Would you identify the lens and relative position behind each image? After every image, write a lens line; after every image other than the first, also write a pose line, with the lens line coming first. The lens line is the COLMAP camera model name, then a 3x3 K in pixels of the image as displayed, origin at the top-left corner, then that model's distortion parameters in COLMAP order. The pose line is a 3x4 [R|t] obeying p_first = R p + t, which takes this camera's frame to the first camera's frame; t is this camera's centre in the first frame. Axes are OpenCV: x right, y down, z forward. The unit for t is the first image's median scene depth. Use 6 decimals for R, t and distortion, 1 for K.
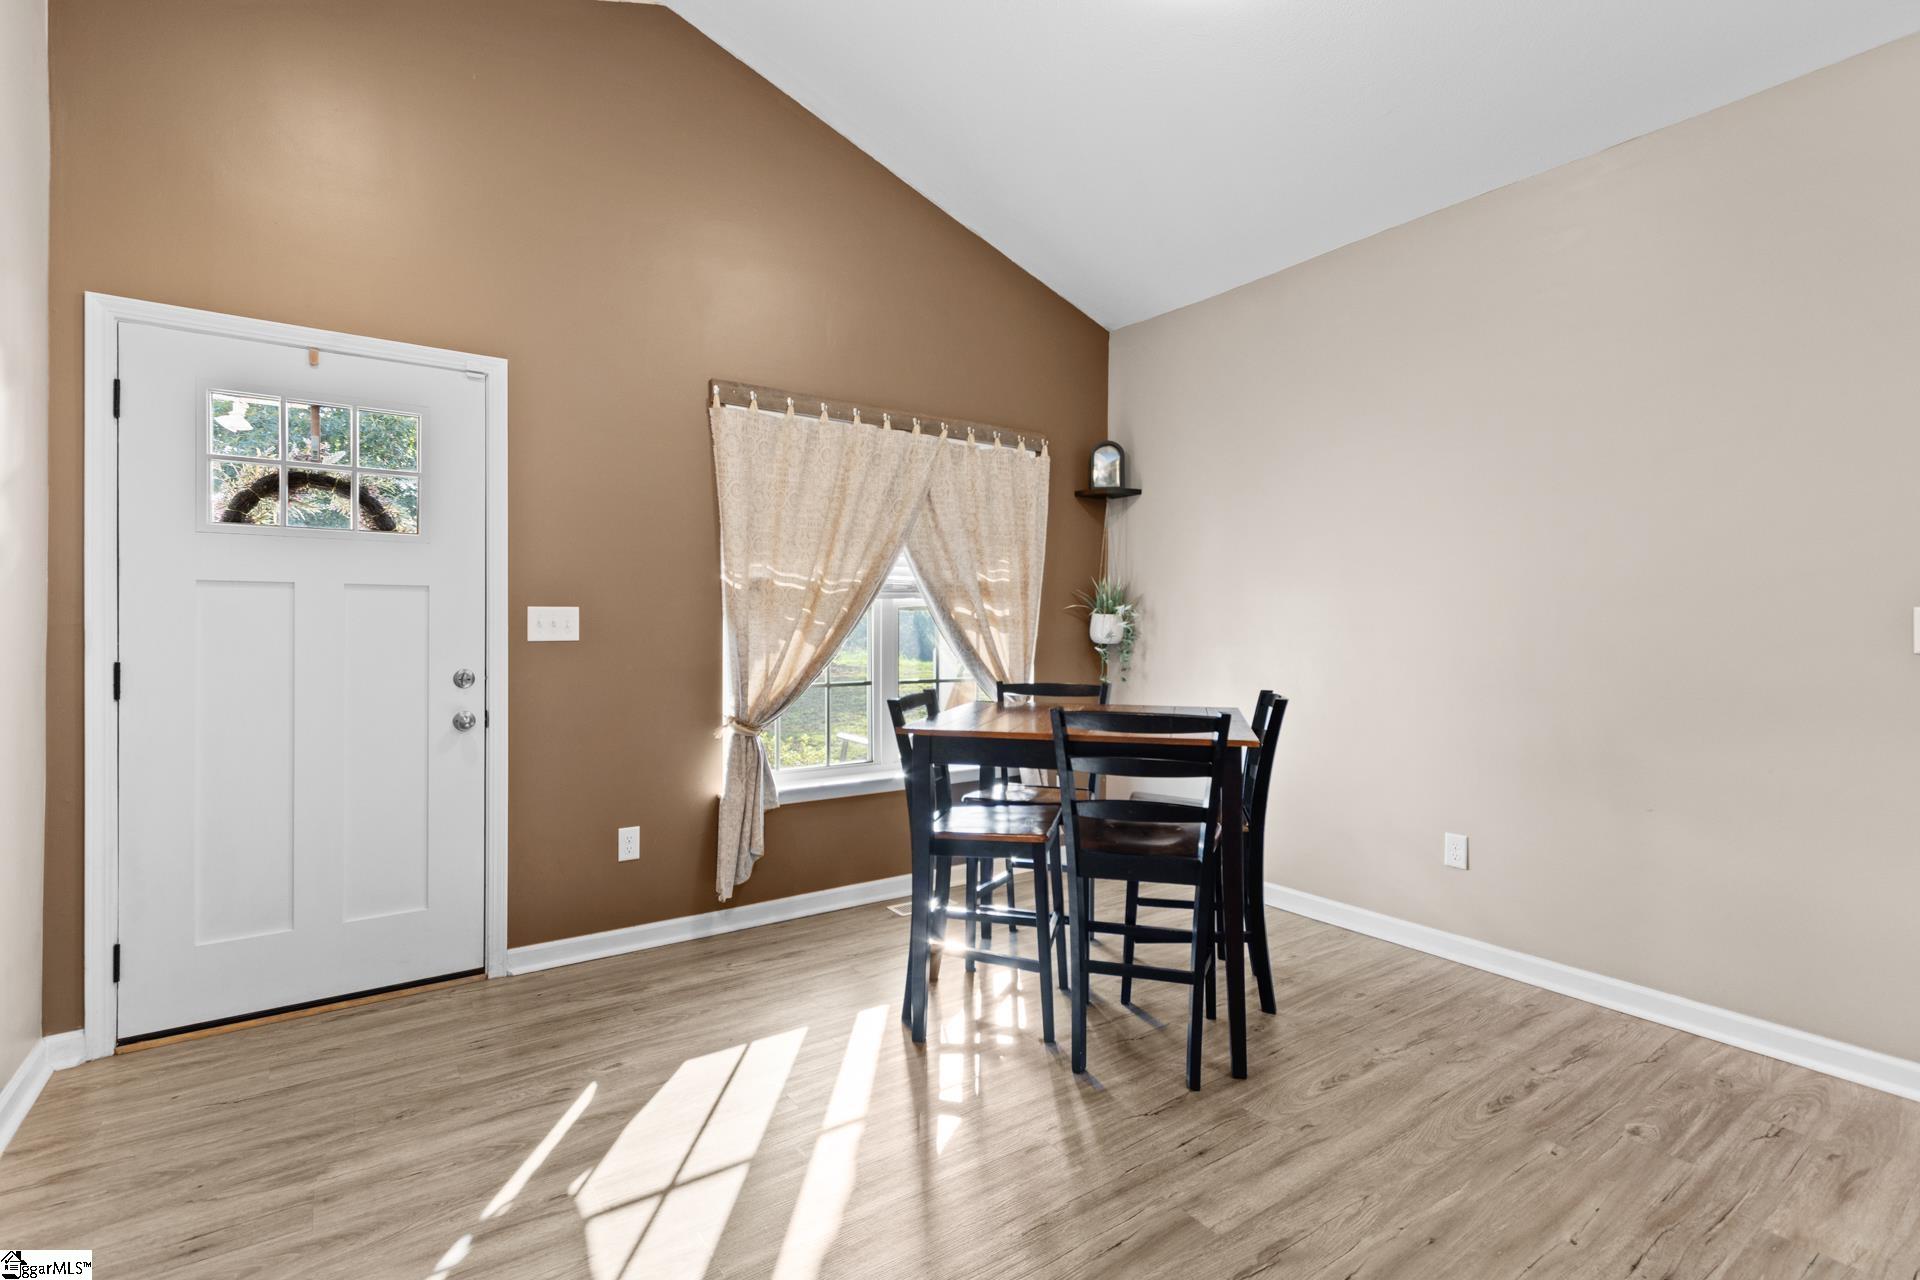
lens RADIAL K [[879.8, 0, 972.1], [0, 879.8, 625.8], [0, 0, 1]] dist [-0.000565, 0.000607]
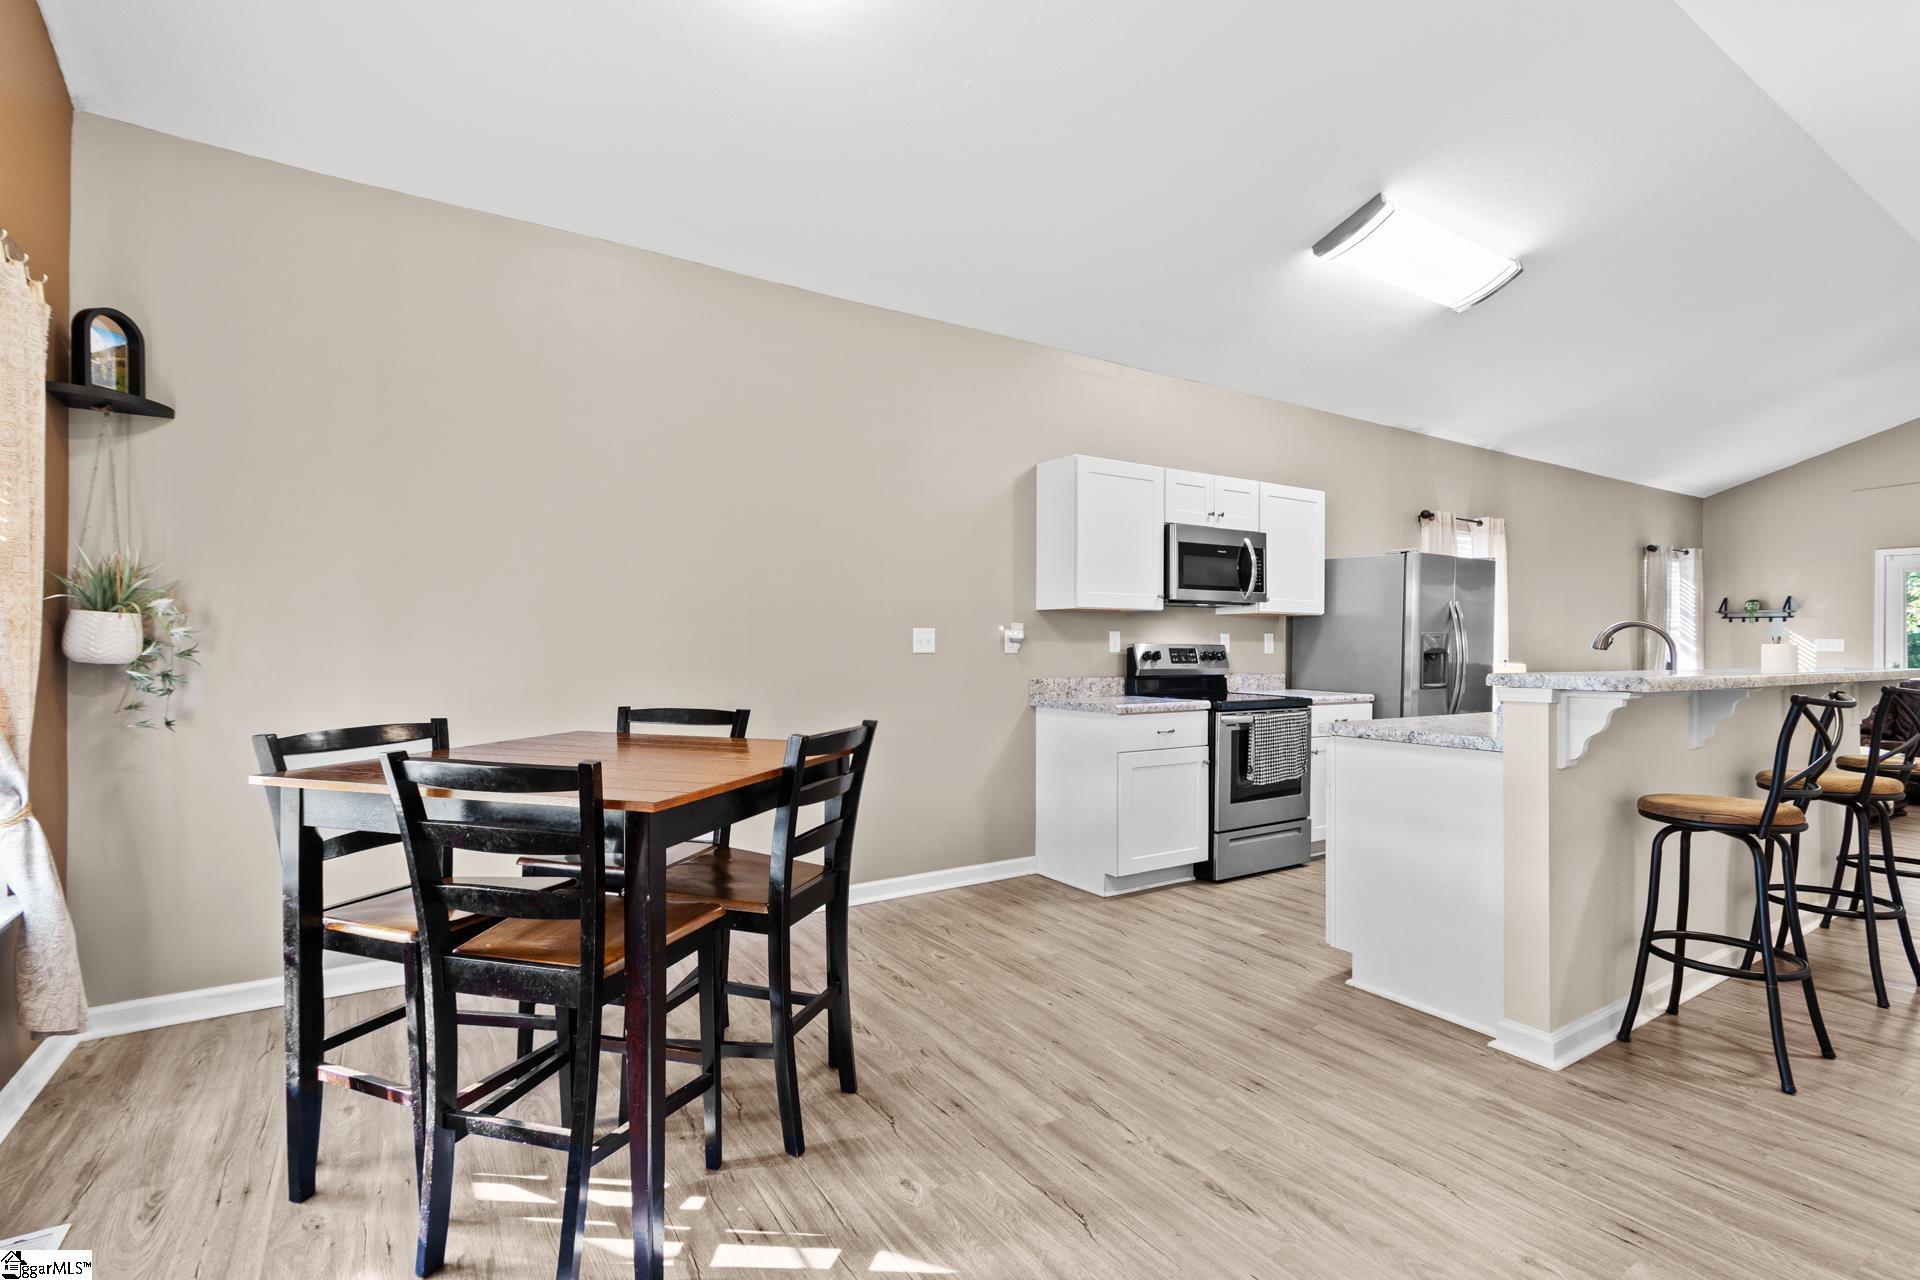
lens RADIAL K [[866.0, 0, 994.0], [0, 866.0, 633.5], [0, 0, 1]] dist [0.001122, -0.000665]
pose [[0.050257, -0.000121, 0.998736, -0.499971], [0.004810, 0.999988, -0.000120, 0.006276], [-0.998725, 0.004810, 0.050257, 0.547351]]
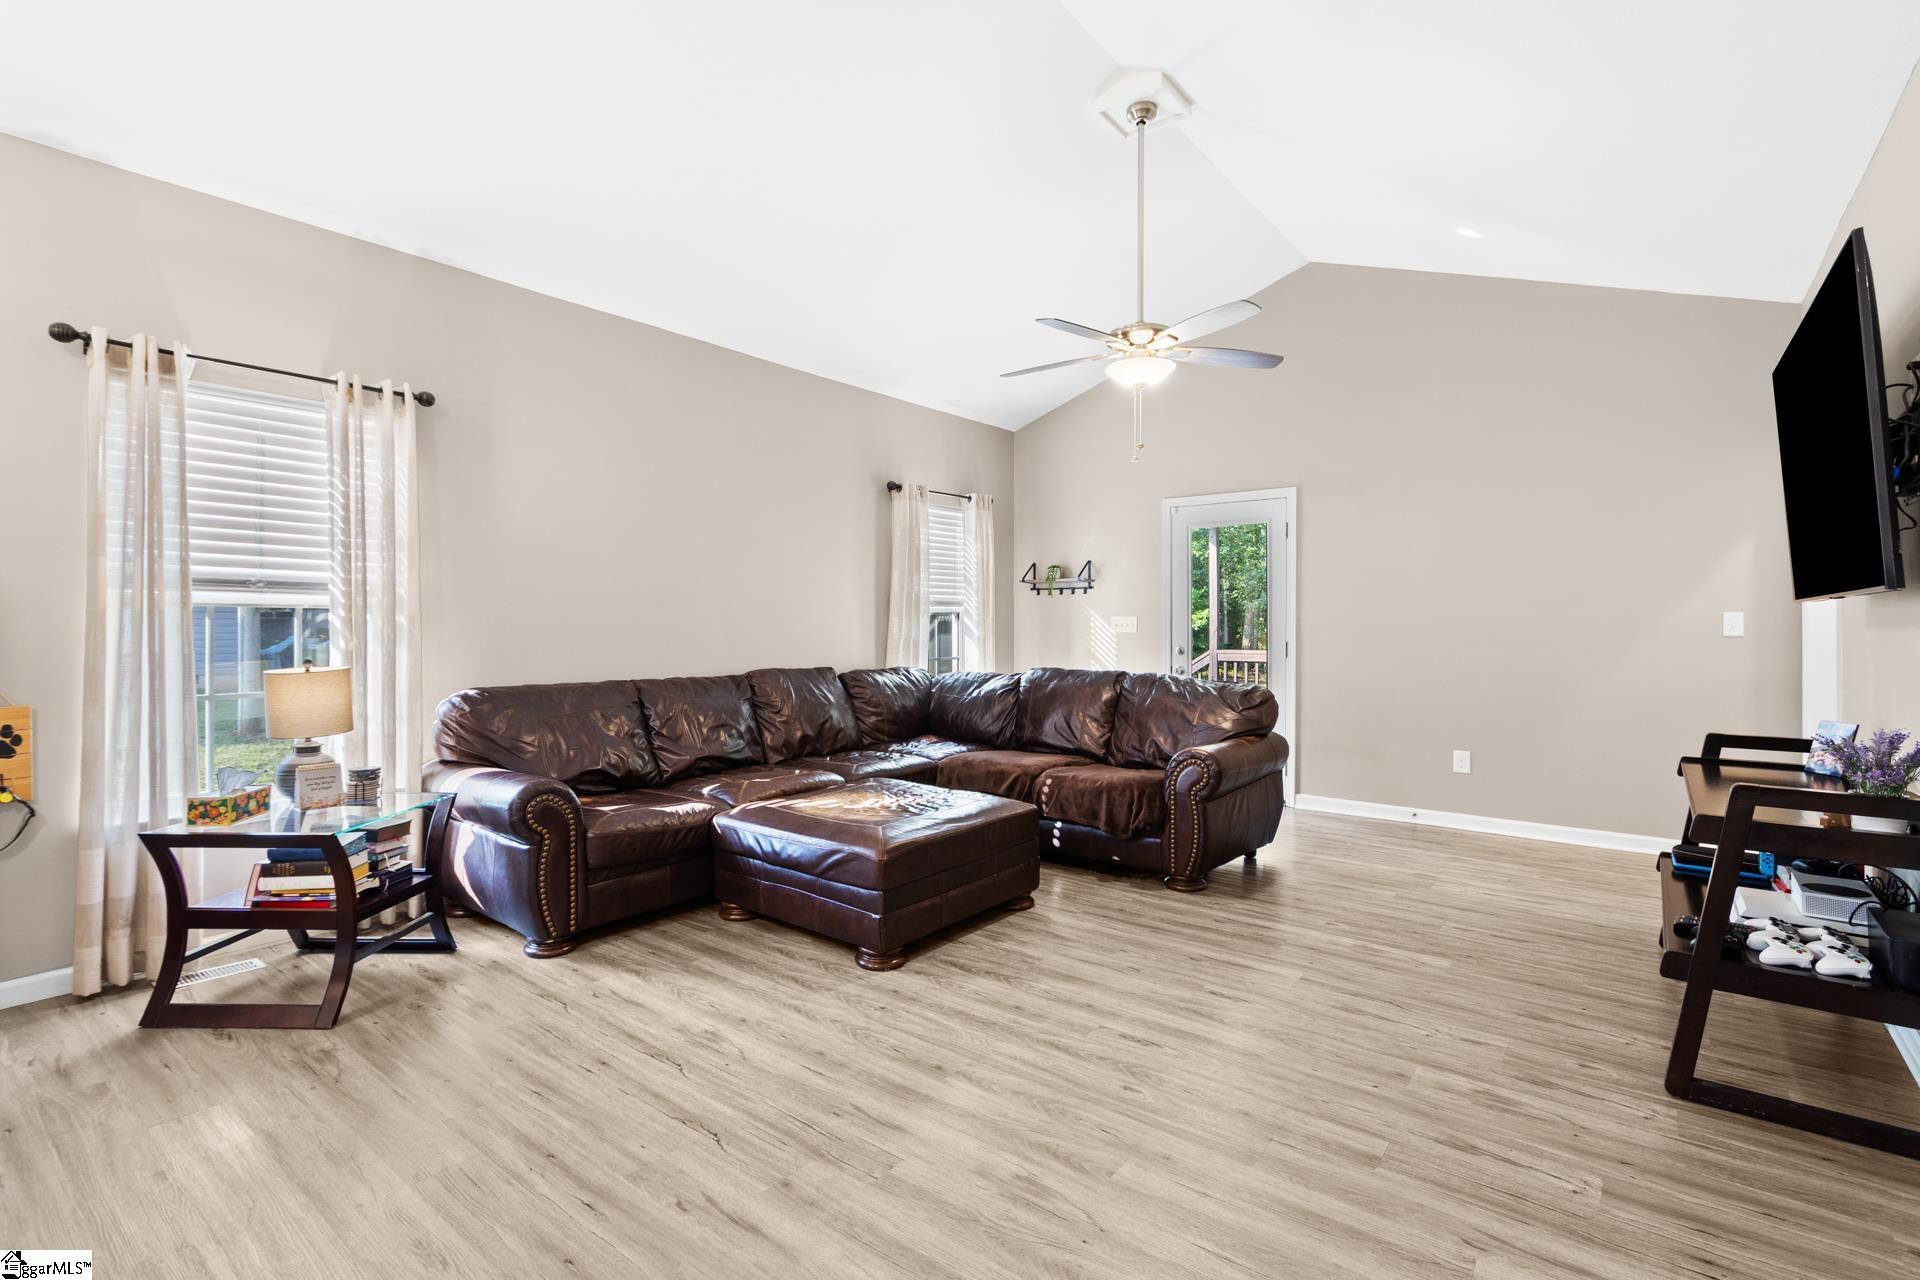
lens RADIAL K [[866.0, 0, 961.2], [0, 866.0, 627.9], [0, 0, 1]] dist [0.001122, -0.000665]
pose [[-0.271163, -0.014243, 0.962428, 0.364288], [0.005639, 0.999850, 0.016386, 0.025626], [-0.962517, 0.009870, -0.271042, -0.865981]]
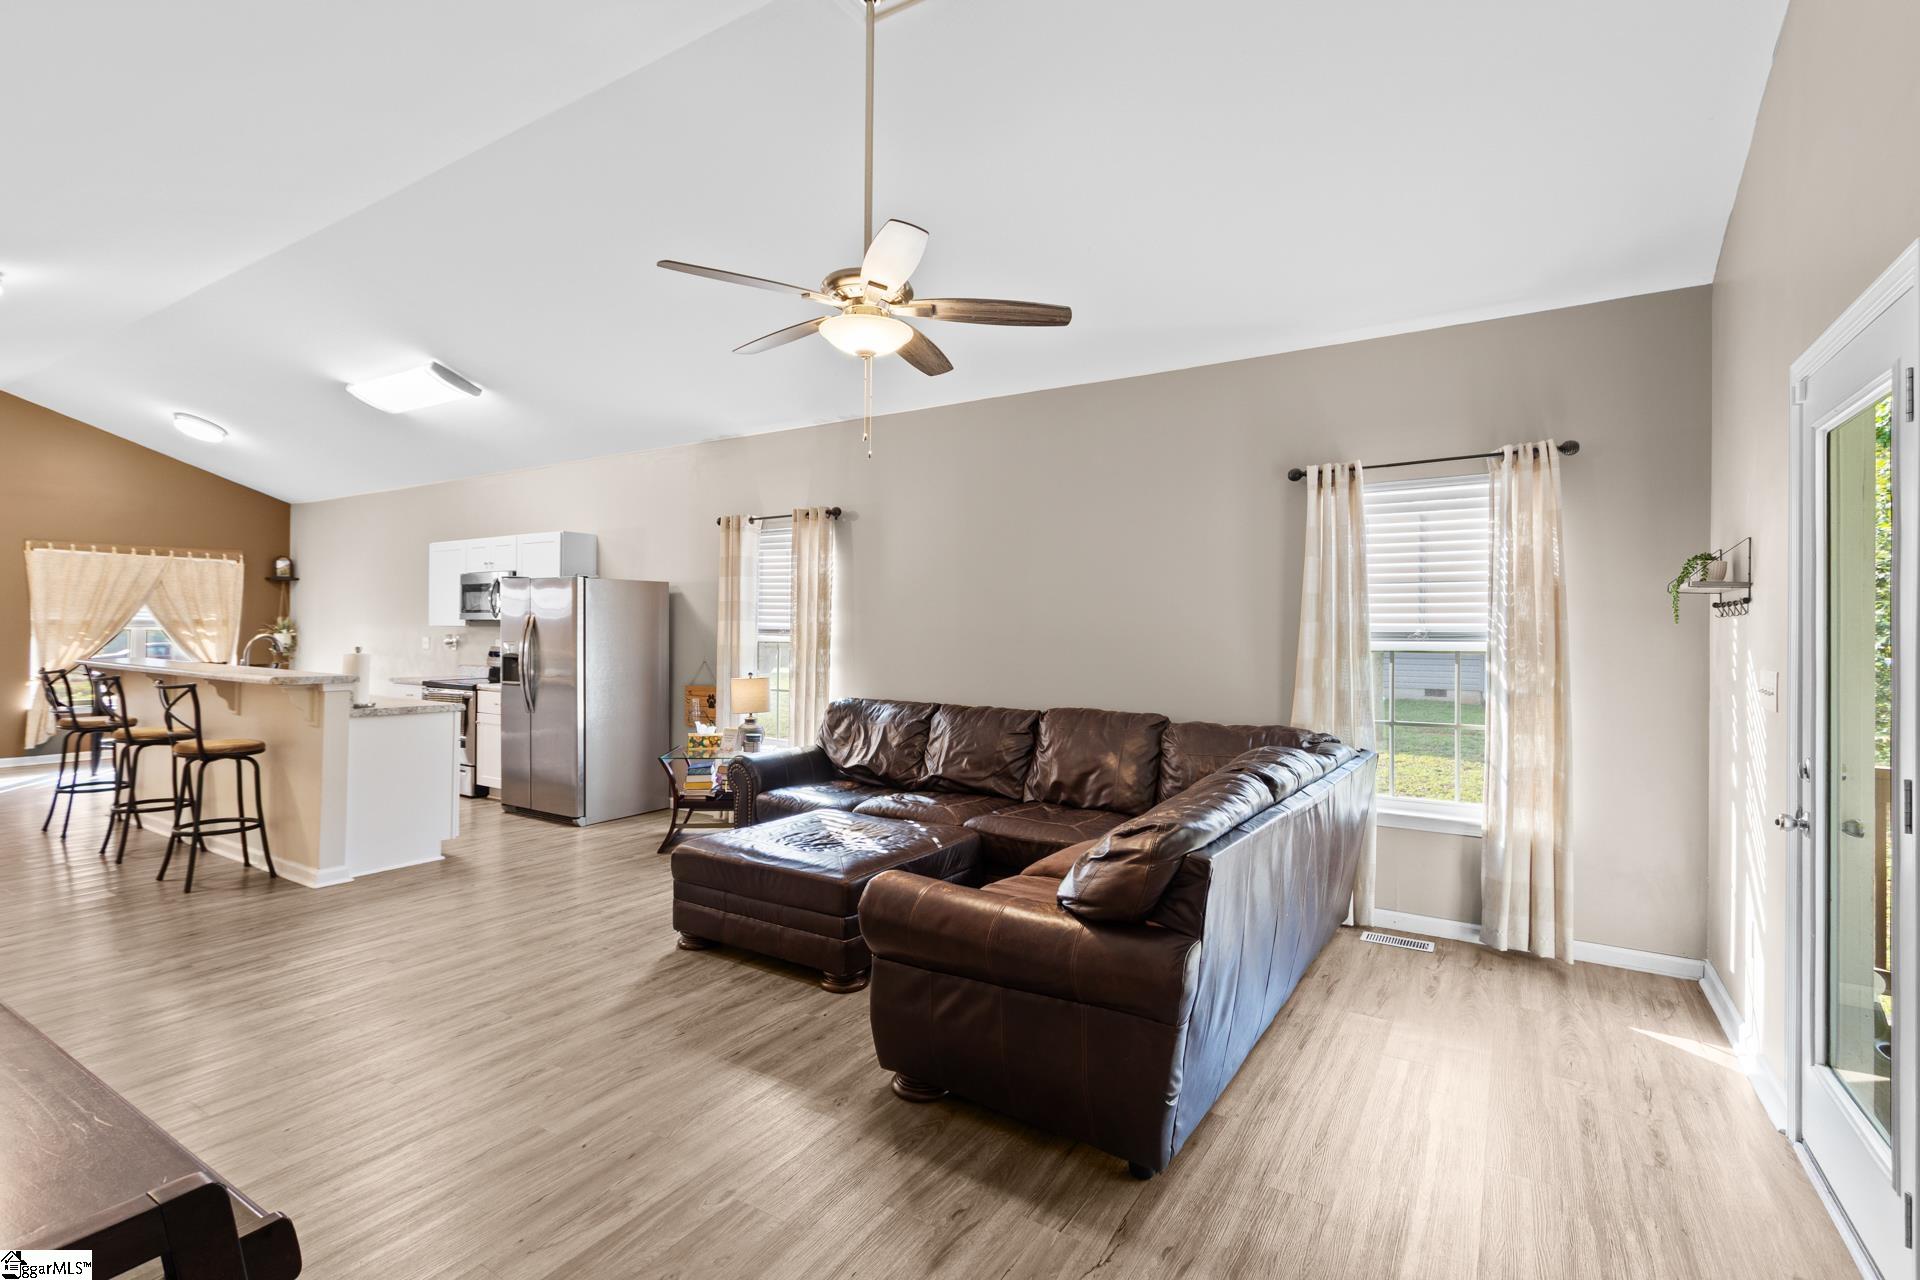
lens RADIAL K [[884.2, 0, 955.3], [0, 884.2, 632.0], [0, 0, 1]] dist [0.006941, -0.002185]
pose [[0.926527, -0.001184, 0.376228, 1.136279], [0.003347, 0.999981, -0.005095, 0.001129], [-0.376215, 0.005980, 0.926513, -2.197057]]
